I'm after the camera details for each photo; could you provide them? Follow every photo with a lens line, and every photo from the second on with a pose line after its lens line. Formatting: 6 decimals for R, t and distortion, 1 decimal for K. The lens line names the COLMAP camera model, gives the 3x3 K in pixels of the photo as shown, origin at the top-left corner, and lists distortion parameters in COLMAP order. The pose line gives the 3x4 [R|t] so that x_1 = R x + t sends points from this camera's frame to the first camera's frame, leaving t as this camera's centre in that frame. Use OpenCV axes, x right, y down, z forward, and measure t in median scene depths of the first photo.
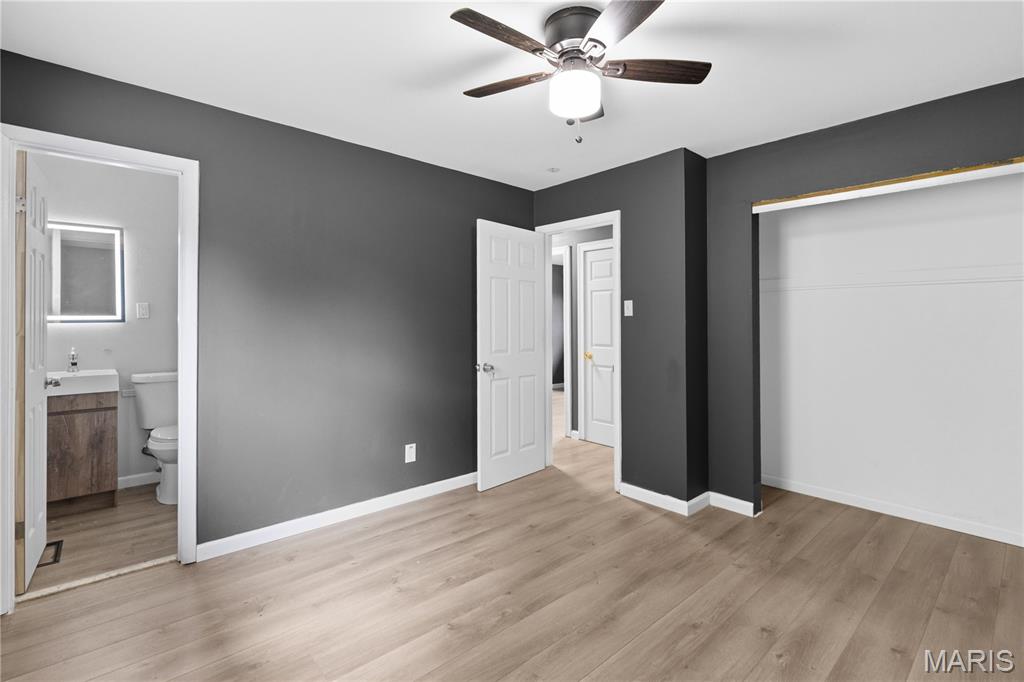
lens RADIAL K [[472.3, 0, 513.1], [0, 472.3, 328.1], [0, 0, 1]] dist [0.000456, -0.000046]
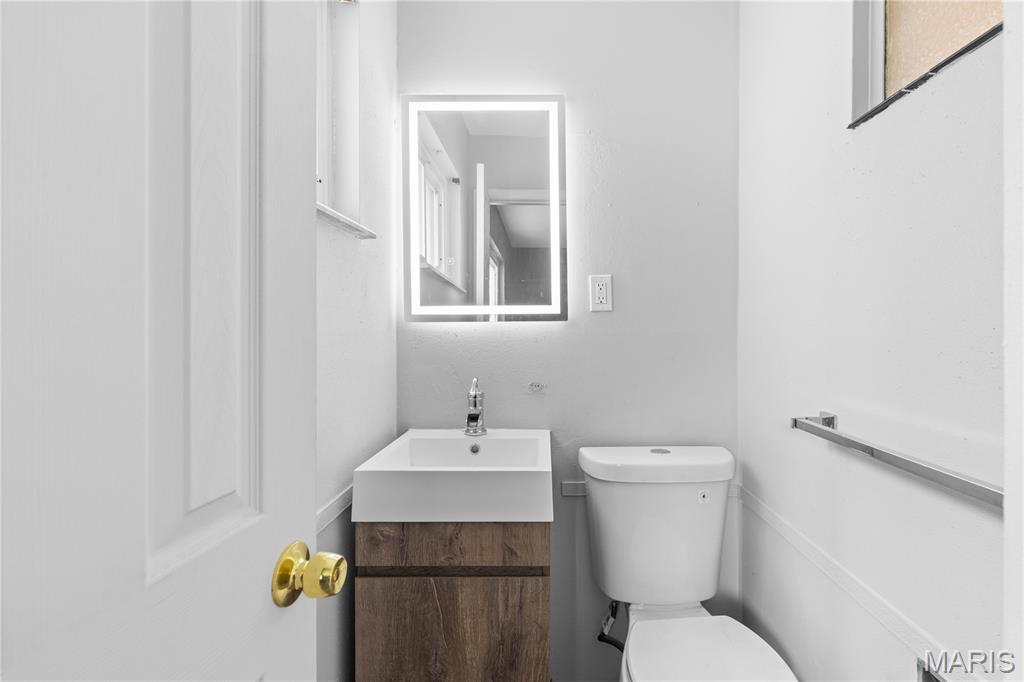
lens RADIAL K [[472.3, 0, 513.1], [0, 472.3, 328.1], [0, 0, 1]] dist [0.000456, -0.000046]
pose [[0.697521, -0.007603, -0.716524, -0.605257], [-0.002842, 0.999906, -0.013377, 0.000383], [0.716558, 0.011367, 0.697435, 0.734604]]
